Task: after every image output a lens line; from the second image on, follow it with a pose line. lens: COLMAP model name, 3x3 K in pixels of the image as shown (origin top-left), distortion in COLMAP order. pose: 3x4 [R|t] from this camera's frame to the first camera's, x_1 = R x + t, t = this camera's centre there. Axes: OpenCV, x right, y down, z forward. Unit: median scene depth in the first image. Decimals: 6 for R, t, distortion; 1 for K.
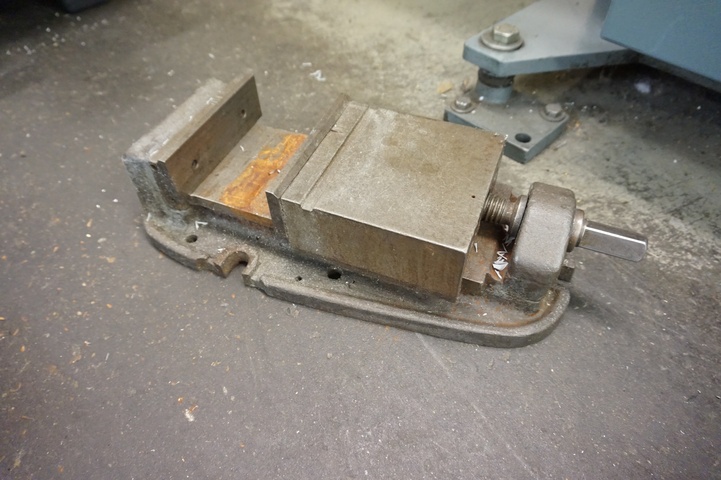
lens RADIAL K [[491.6, 0, 360.5], [0, 491.6, 240.0], [0, 0, 1]] dist [-0.044770, 0.051845]
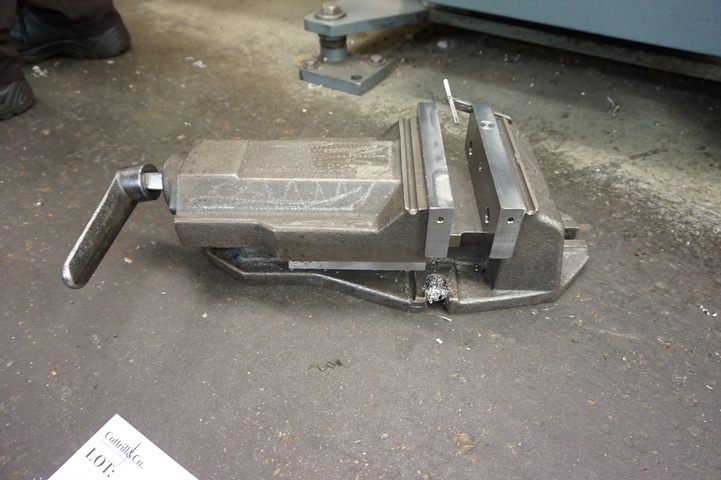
lens RADIAL K [[491.6, 0, 360.5], [0, 491.6, 240.0], [0, 0, 1]] dist [-0.044770, 0.051845]
pose [[0.972710, -0.159050, 0.168933, 0.034143], [0.176596, 0.979746, -0.094401, 0.324354], [-0.150497, 0.121658, 0.981096, -0.258258]]
